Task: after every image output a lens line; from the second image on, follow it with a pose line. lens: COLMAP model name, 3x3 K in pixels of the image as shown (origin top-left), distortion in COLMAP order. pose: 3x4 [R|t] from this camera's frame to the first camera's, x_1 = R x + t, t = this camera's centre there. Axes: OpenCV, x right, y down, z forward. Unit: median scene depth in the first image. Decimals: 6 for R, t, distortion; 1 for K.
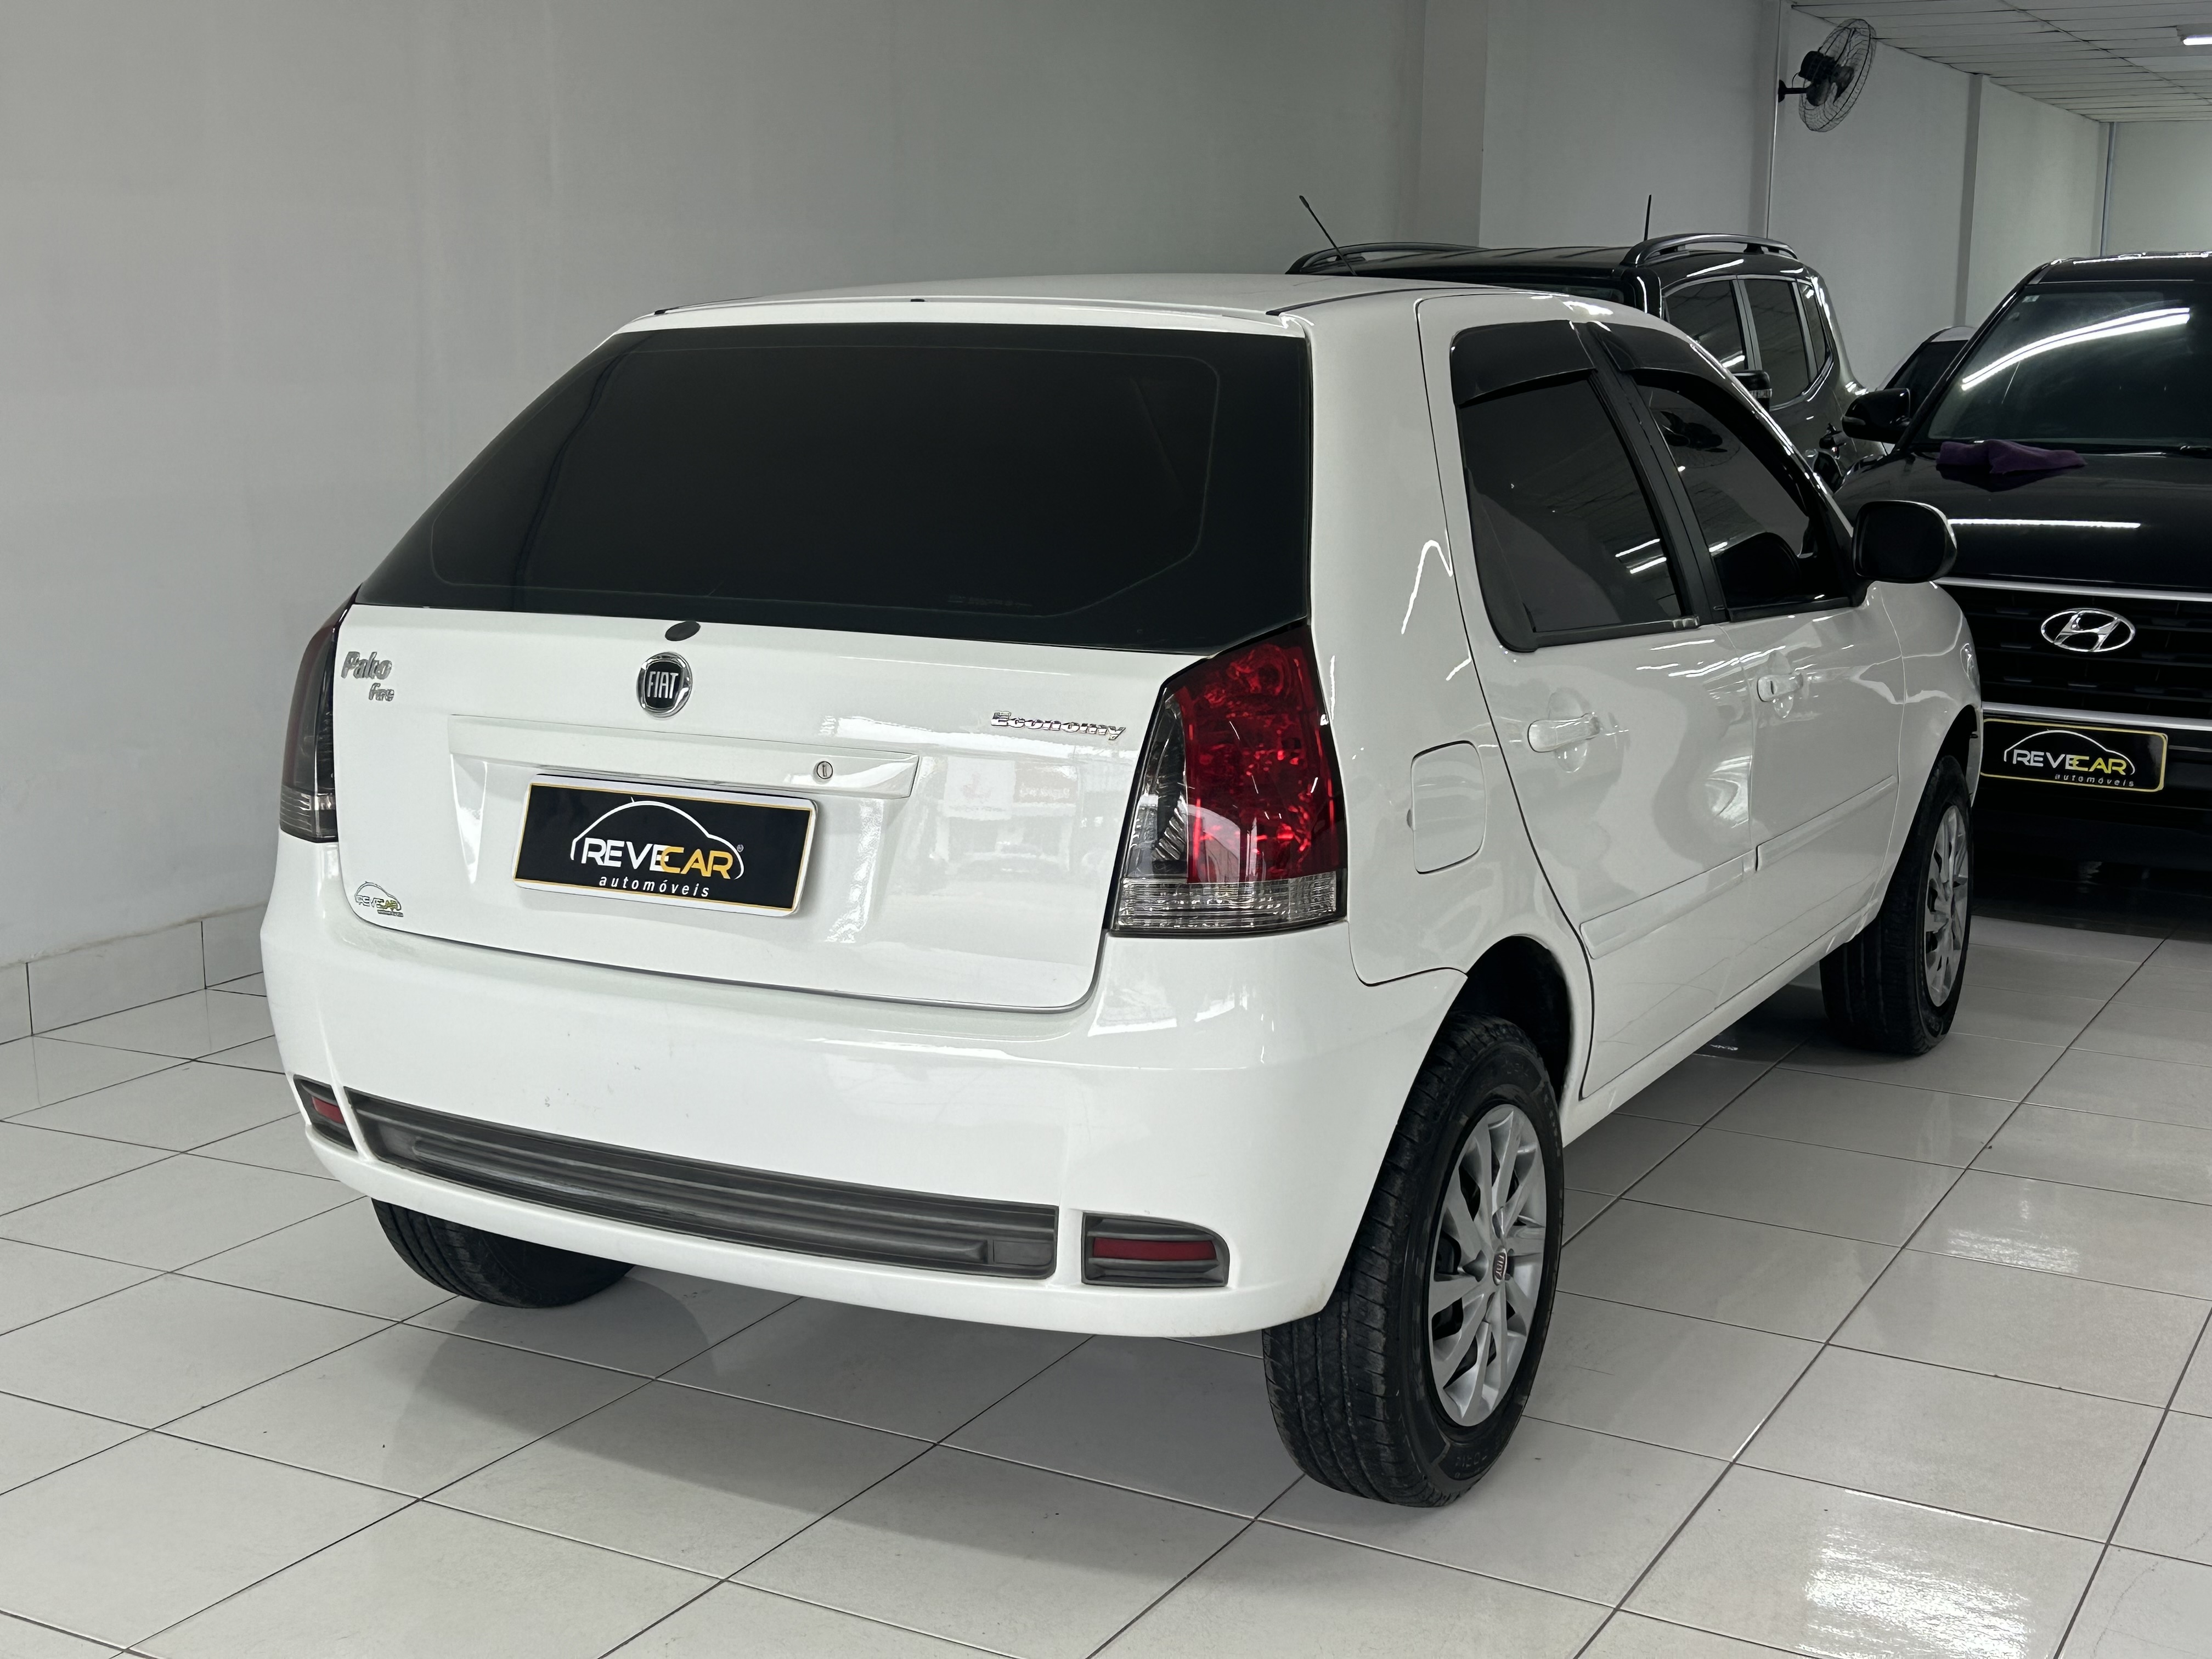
lens RADIAL K [[2794.4, 0, 1106.0], [0, 2794.4, 829.5], [0, 0, 1]] dist [0.237910, -0.694416]
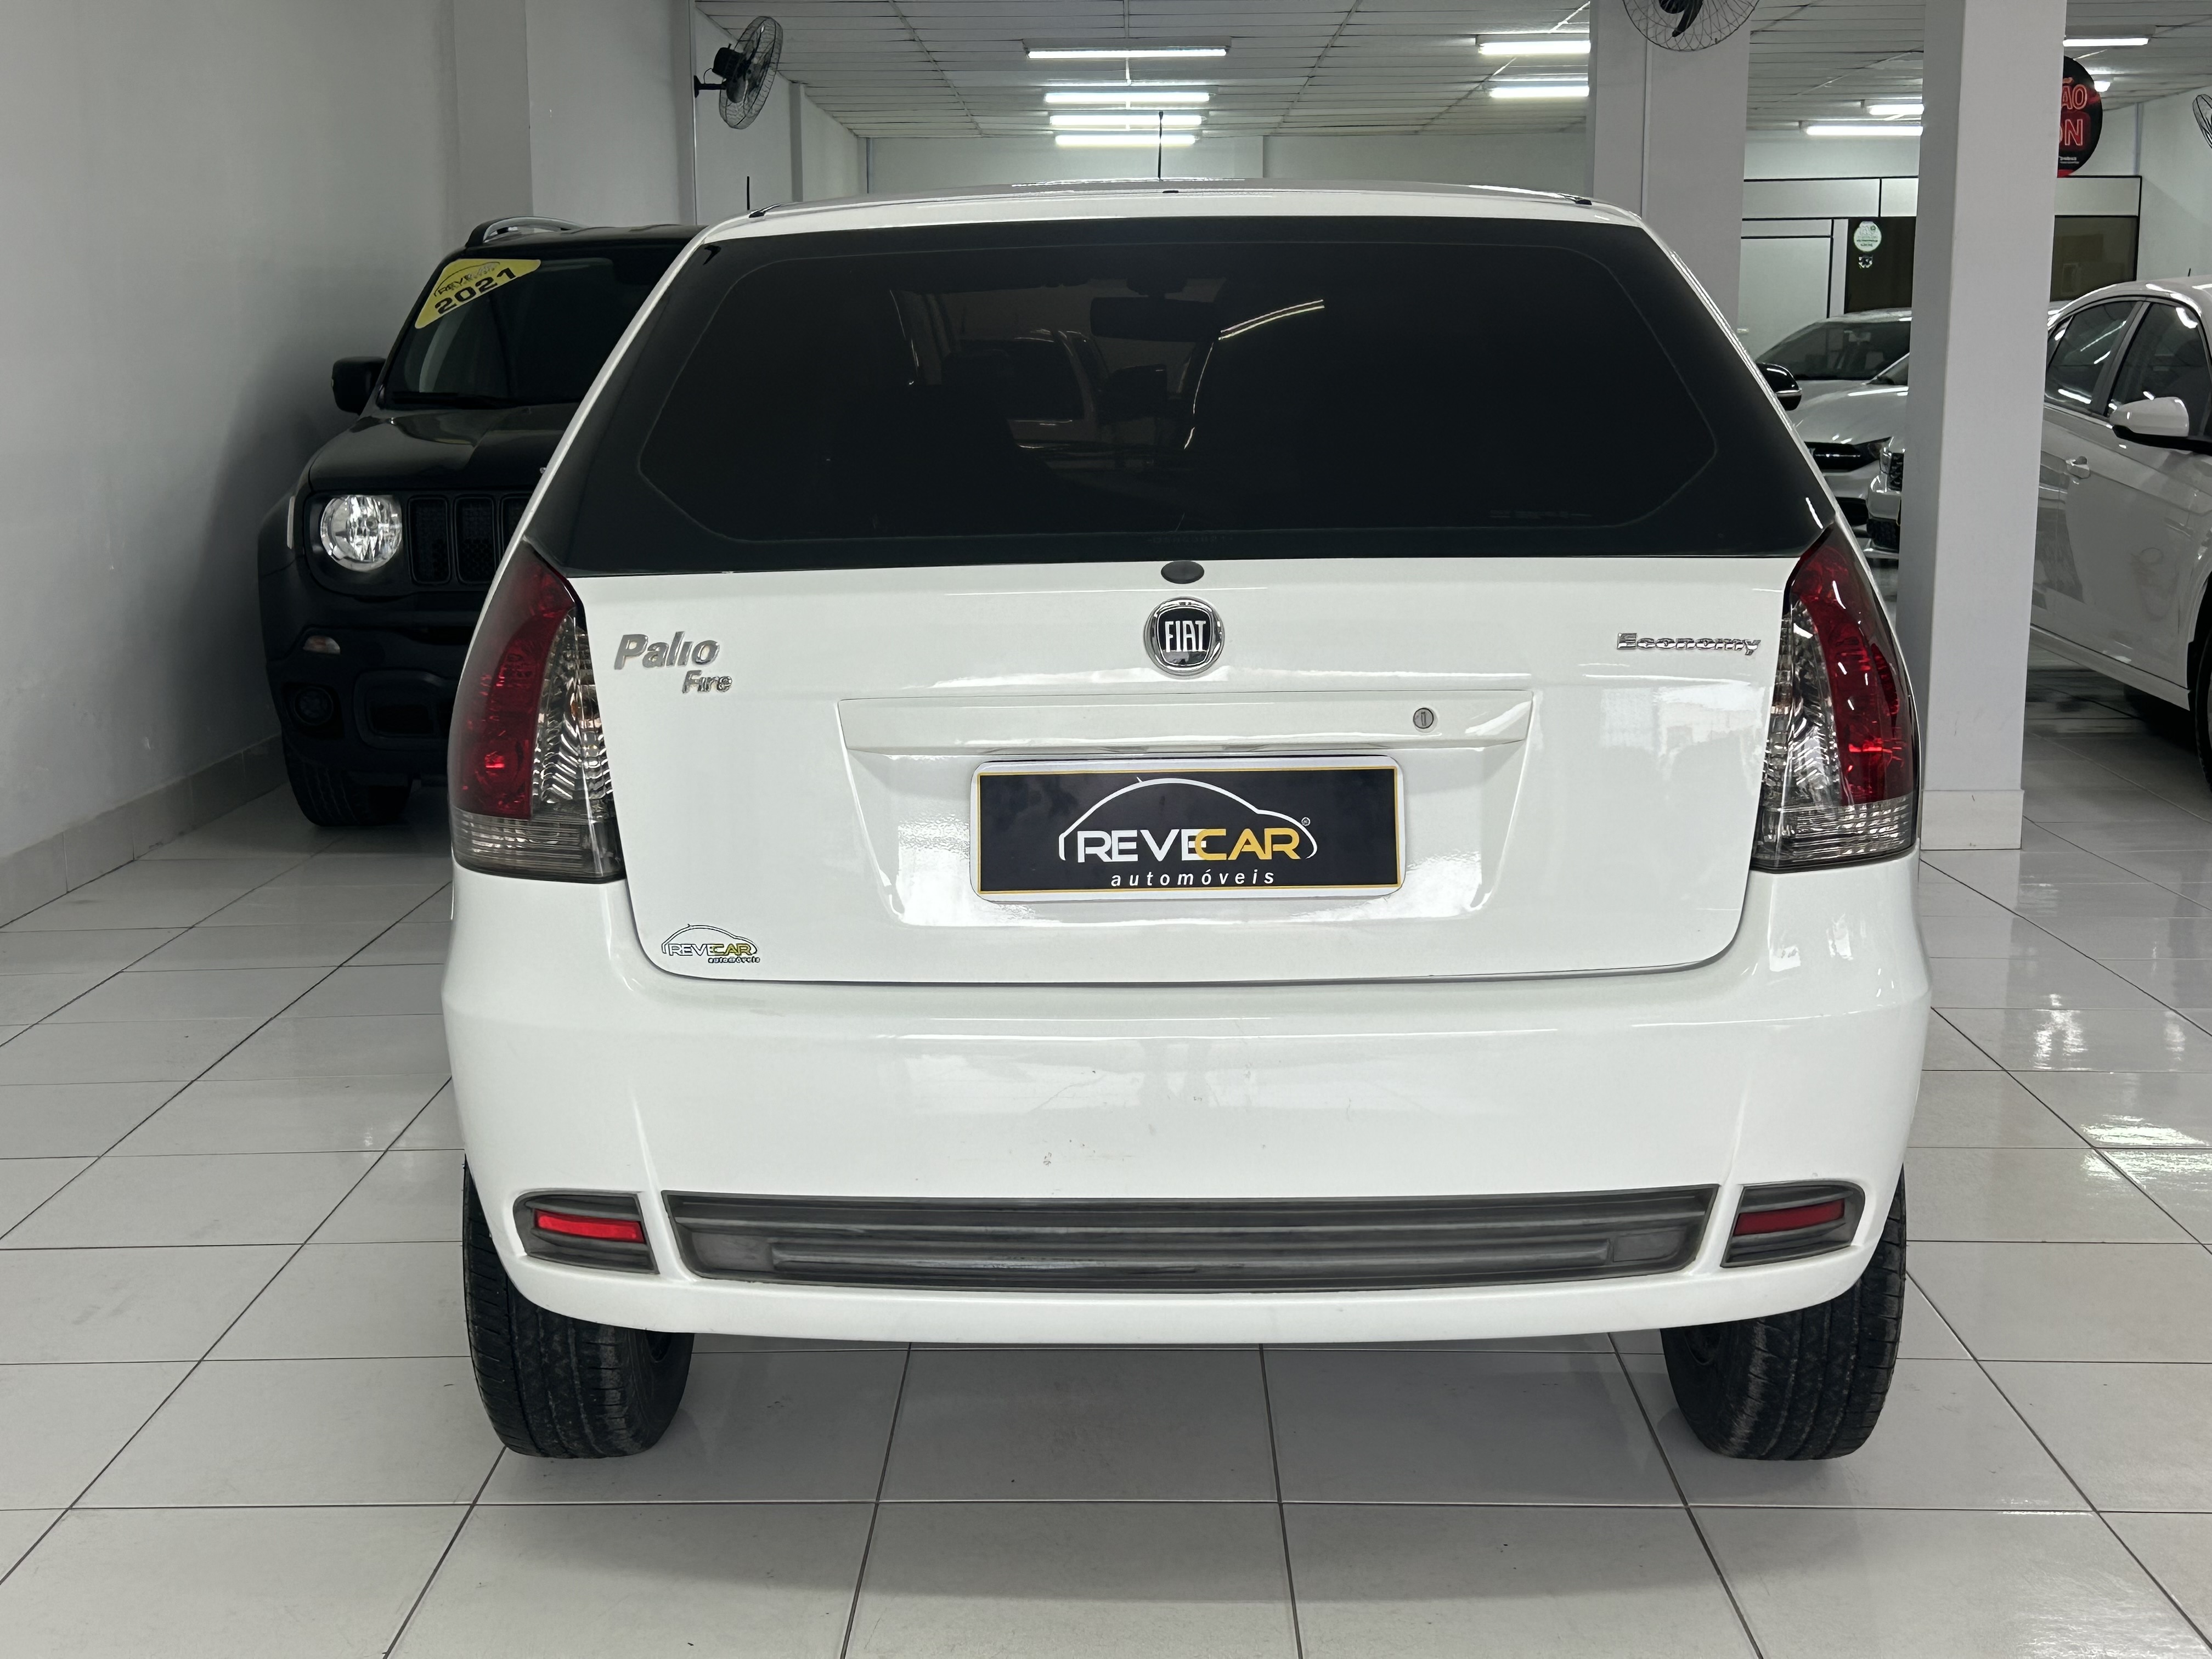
lens RADIAL K [[2794.4, 0, 1106.0], [0, 2794.4, 829.5], [0, 0, 1]] dist [0.237910, -0.694416]
pose [[0.880635, -0.092390, 0.464700, -0.562060], [0.096006, 0.995253, 0.015935, -0.009920], [-0.463967, 0.030581, 0.885325, 0.276461]]
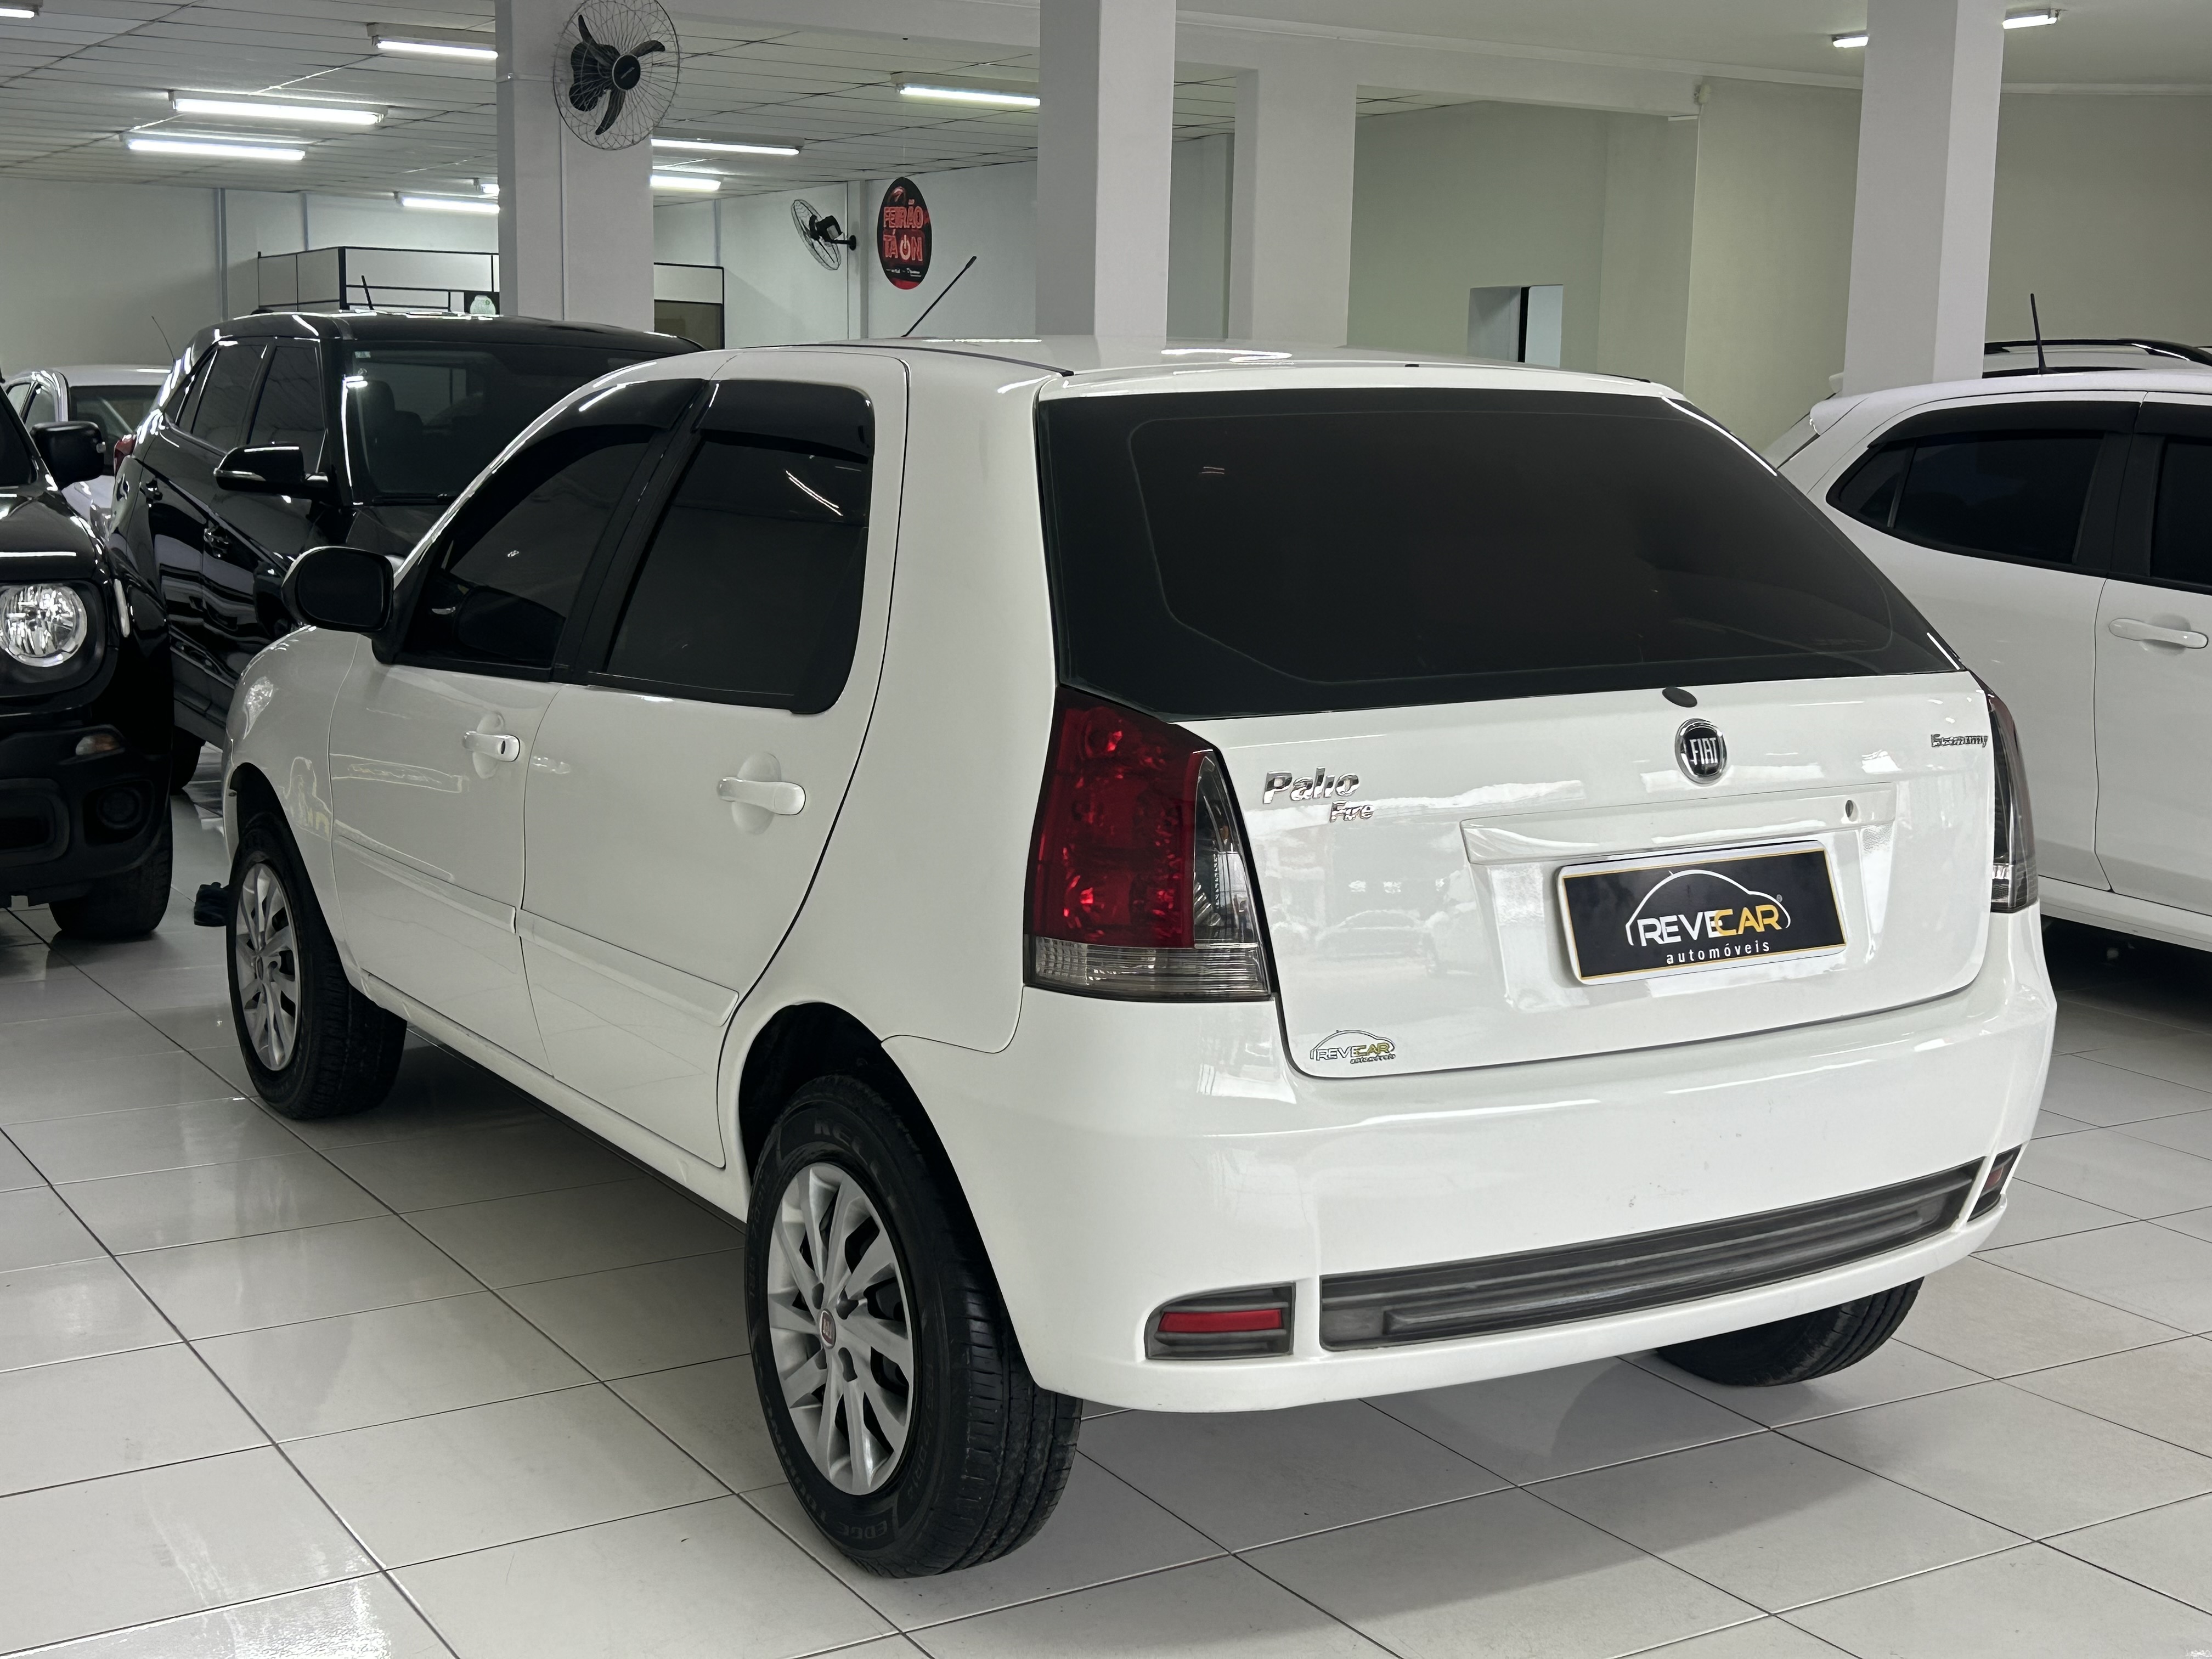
lens RADIAL K [[2794.4, 0, 1106.0], [0, 2794.4, 829.5], [0, 0, 1]] dist [0.237910, -0.694416]
pose [[0.488674, -0.127724, 0.863067, -1.116061], [0.140152, 0.987871, 0.066839, -0.119264], [-0.861136, 0.088298, 0.500647, 0.676569]]
